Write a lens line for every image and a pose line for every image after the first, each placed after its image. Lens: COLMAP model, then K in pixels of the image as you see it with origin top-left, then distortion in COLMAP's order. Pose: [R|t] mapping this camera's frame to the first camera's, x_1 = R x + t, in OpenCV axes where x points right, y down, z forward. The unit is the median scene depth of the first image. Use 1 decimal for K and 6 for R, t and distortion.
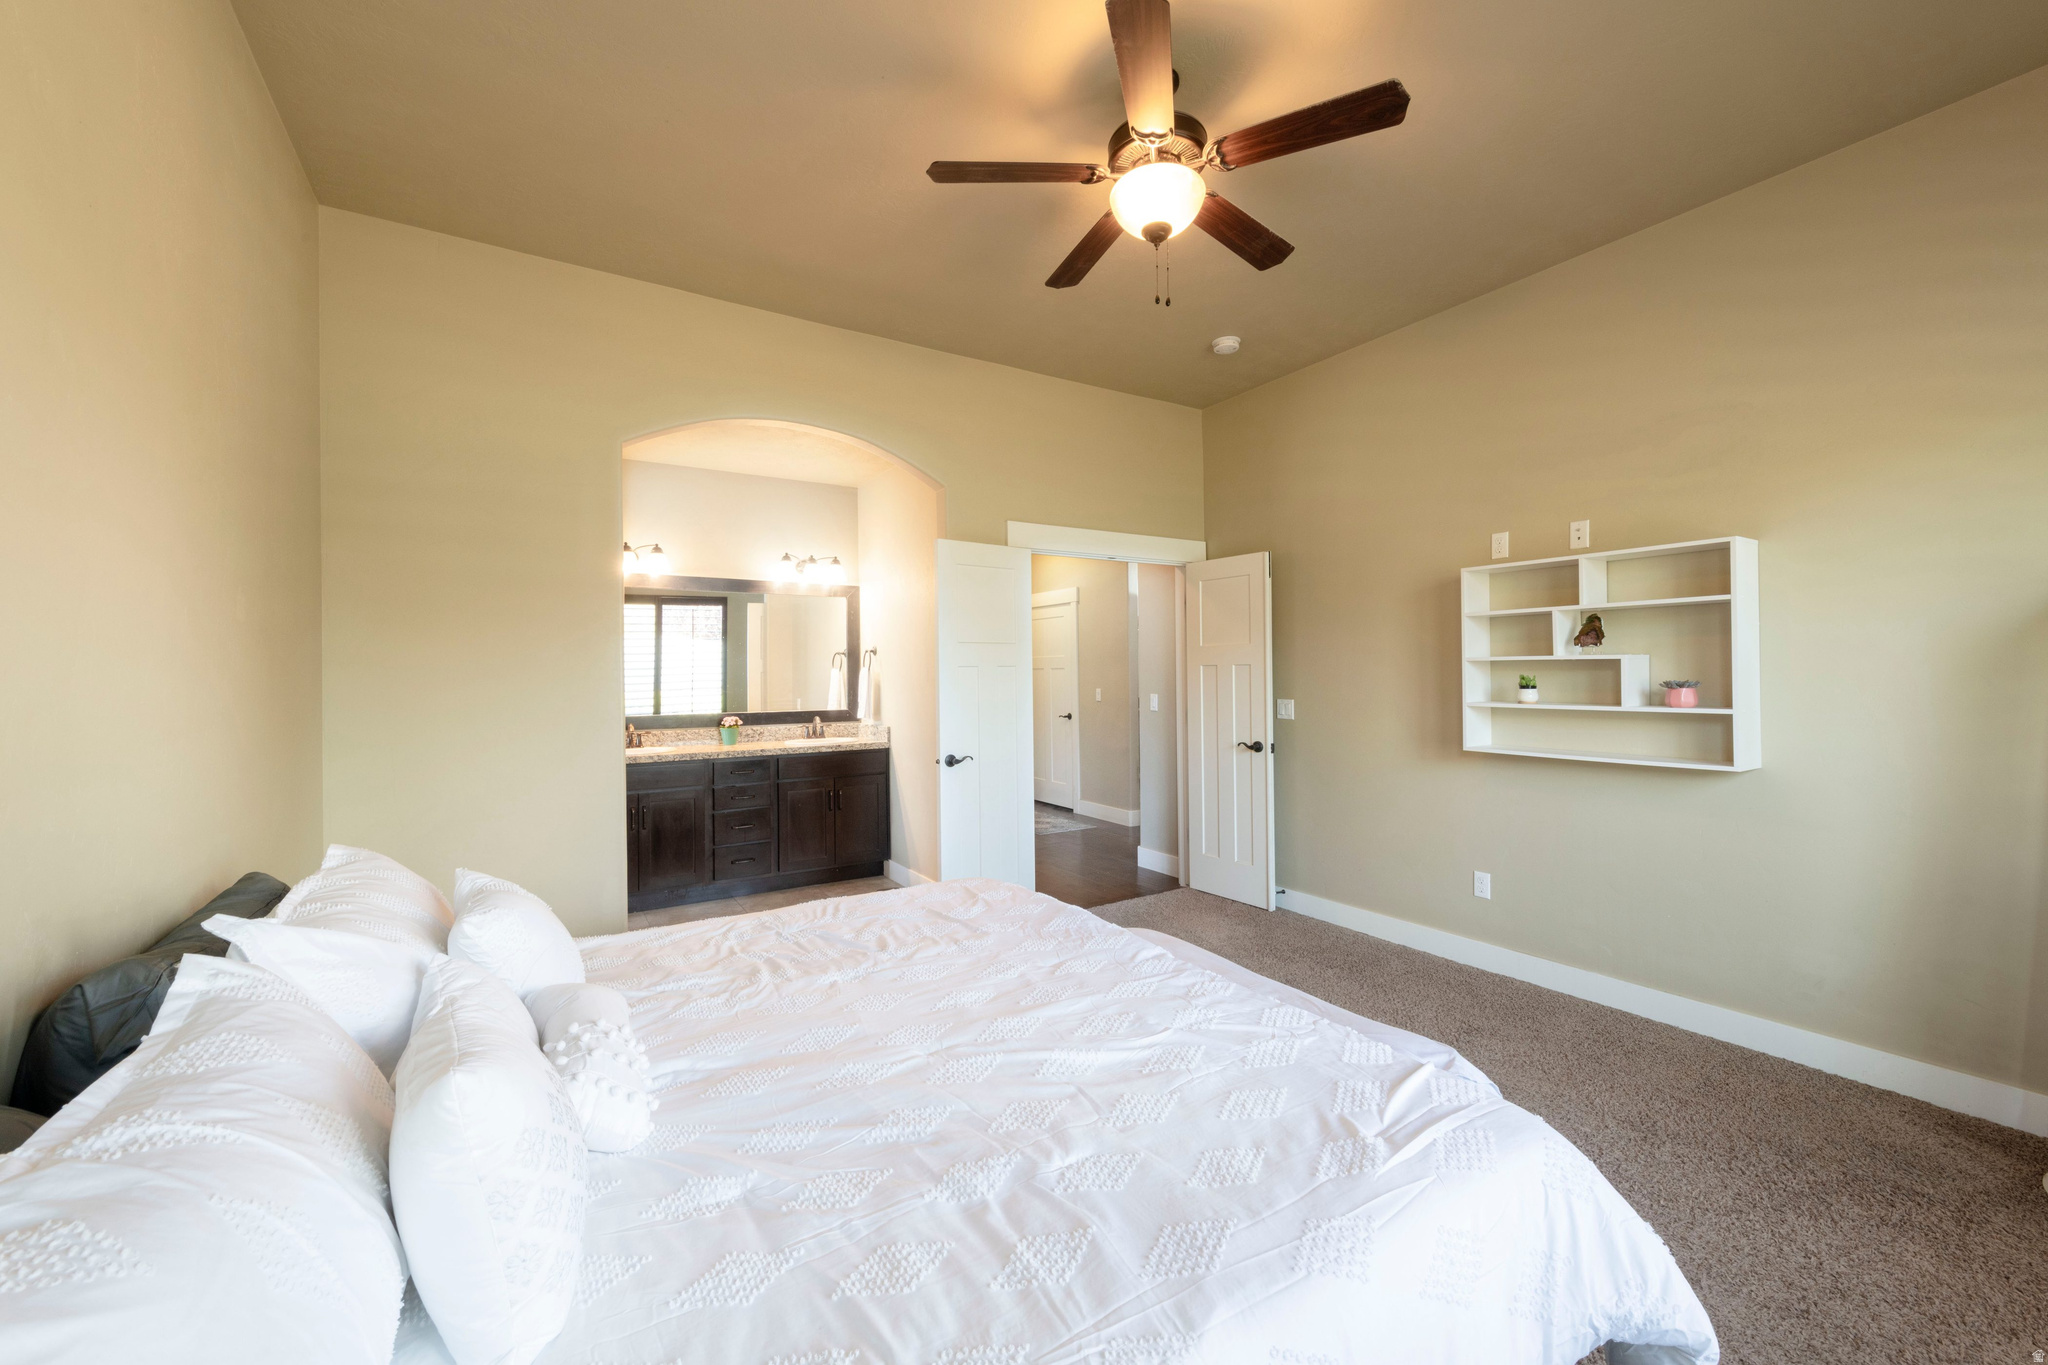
lens RADIAL K [[798.1, 0, 1025.3], [0, 798.1, 675.3], [0, 0, 1]] dist [0.004855, -0.000096]
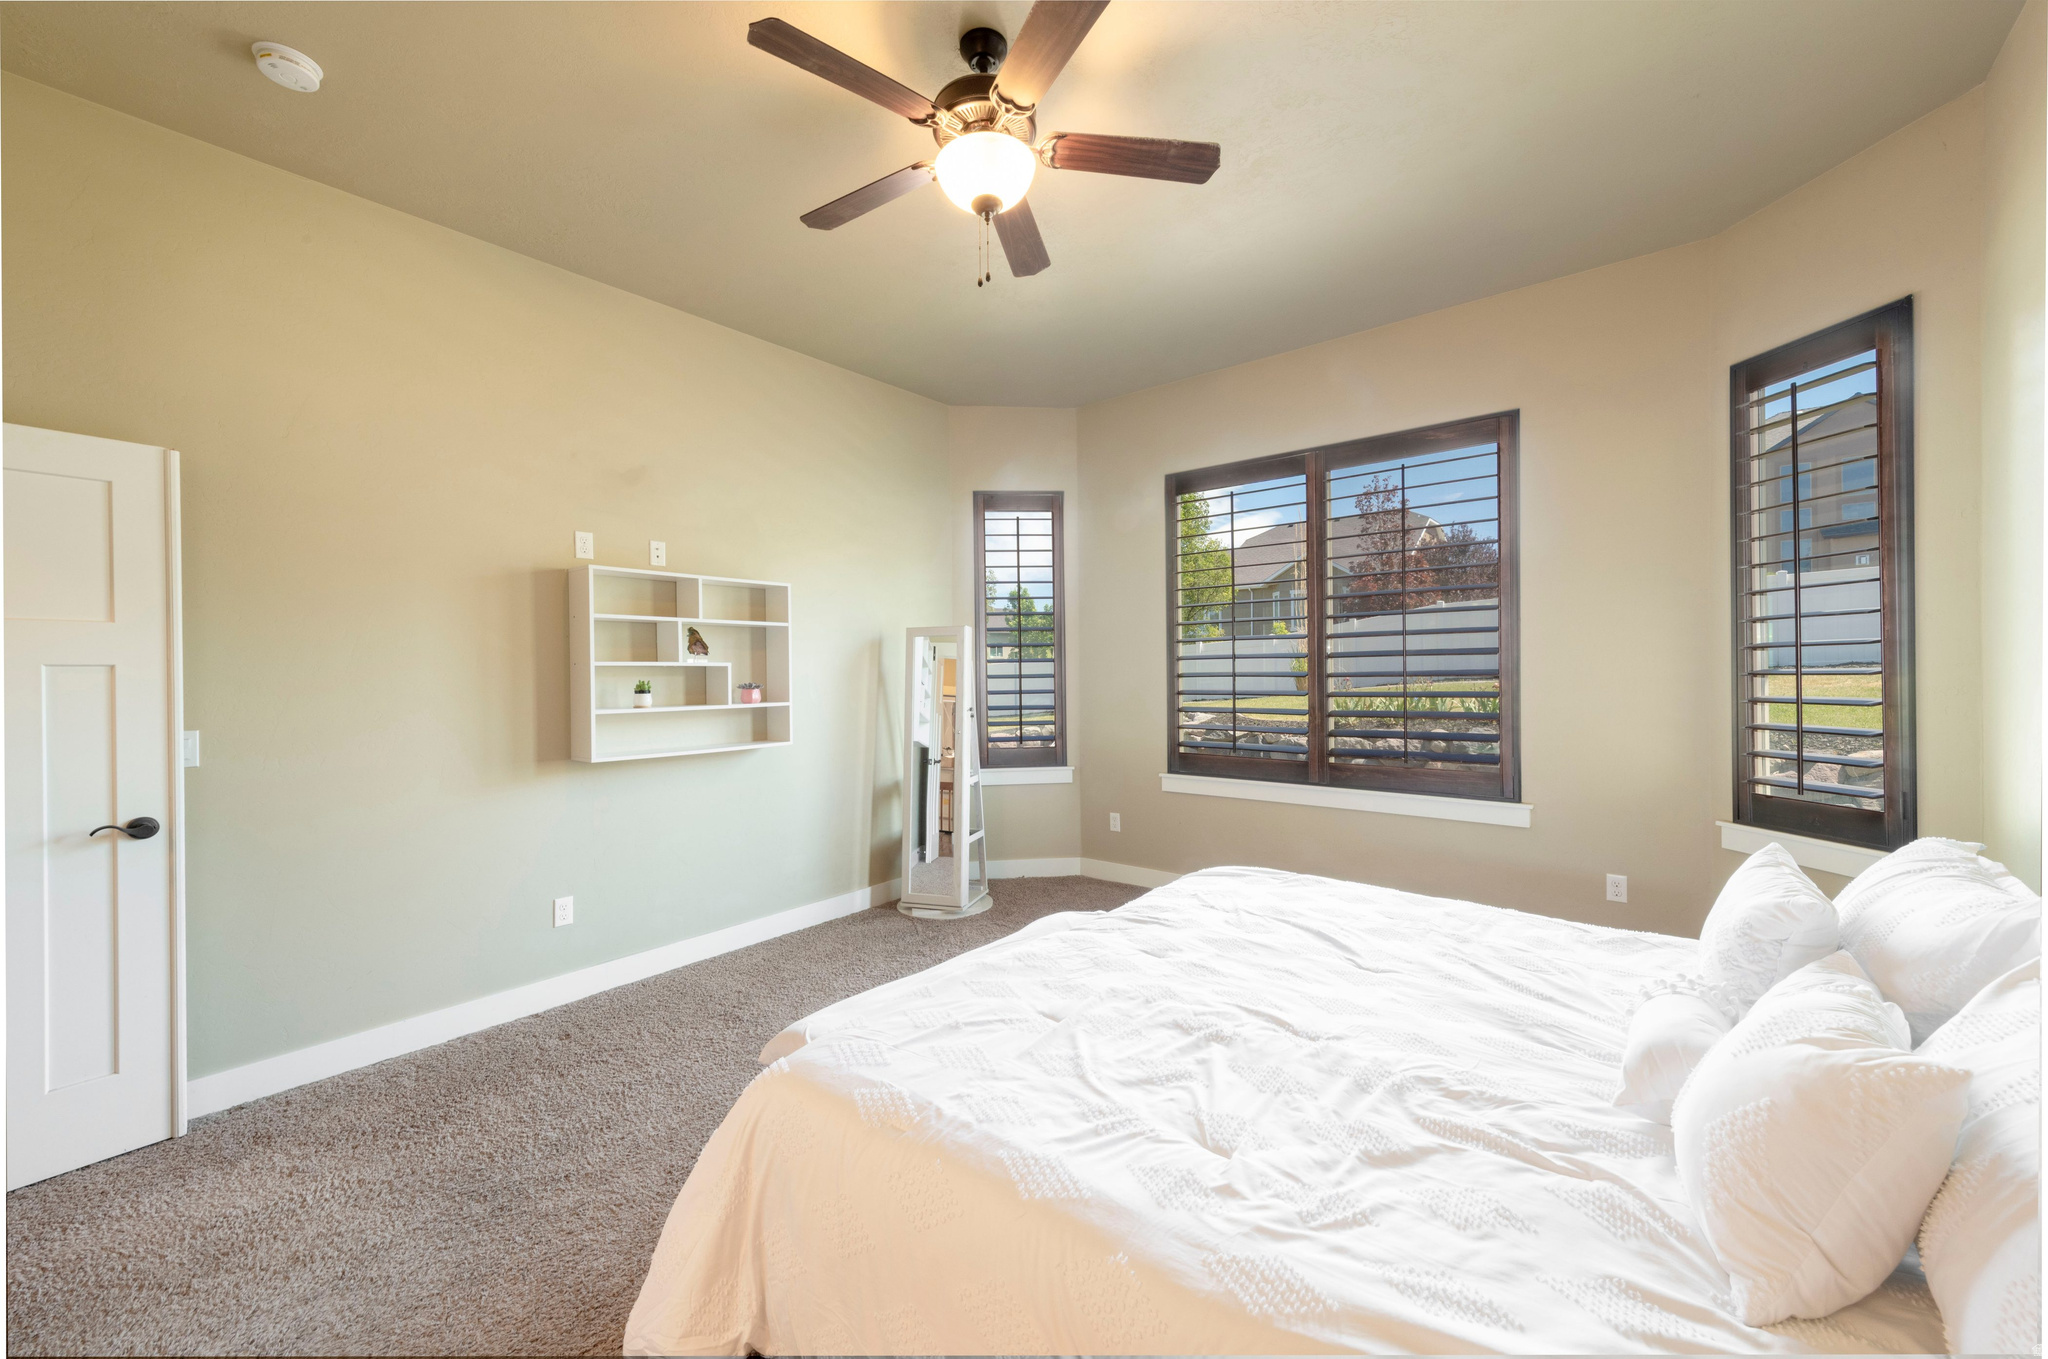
lens RADIAL K [[808.5, 0, 1020.2], [0, 808.5, 674.3], [0, 0, 1]] dist [0.002260, 0.000158]
pose [[-0.338958, 0.010768, 0.940740, -0.525389], [0.016127, 0.999854, -0.005634, 0.005586], [-0.940663, 0.013262, -0.339083, 0.905656]]
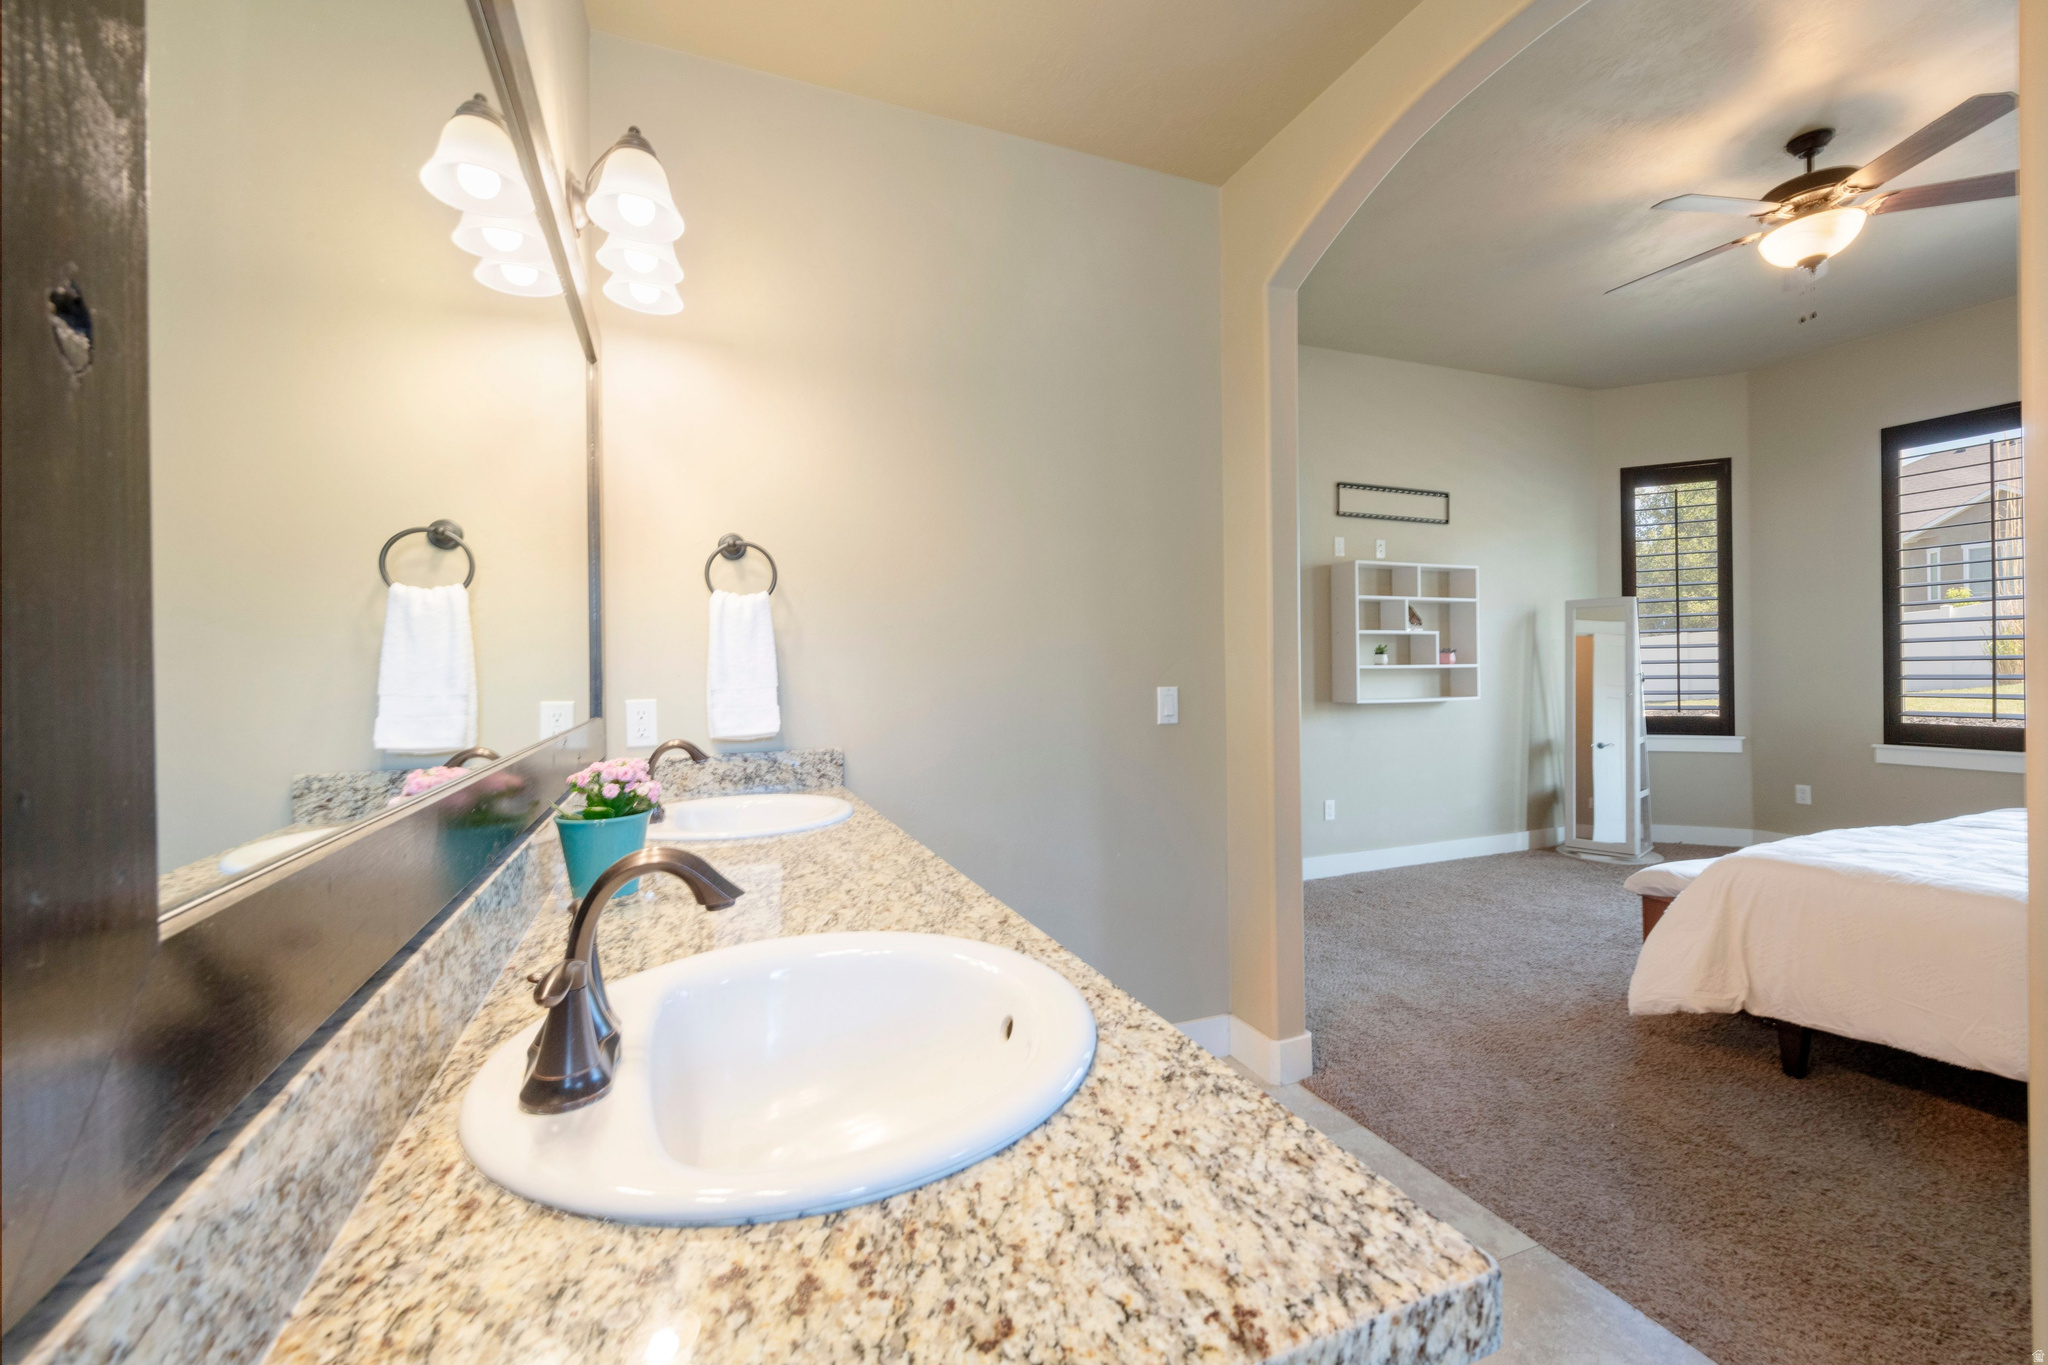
lens RADIAL K [[842.8, 0, 1018.6], [0, 842.8, 671.0], [0, 0, 1]] dist [-0.000460, -0.000534]
pose [[0.165562, 0.004744, 0.986188, -0.912104], [0.010828, 0.999919, -0.006628, 0.048019], [-0.986140, 0.011776, 0.165497, 1.389535]]
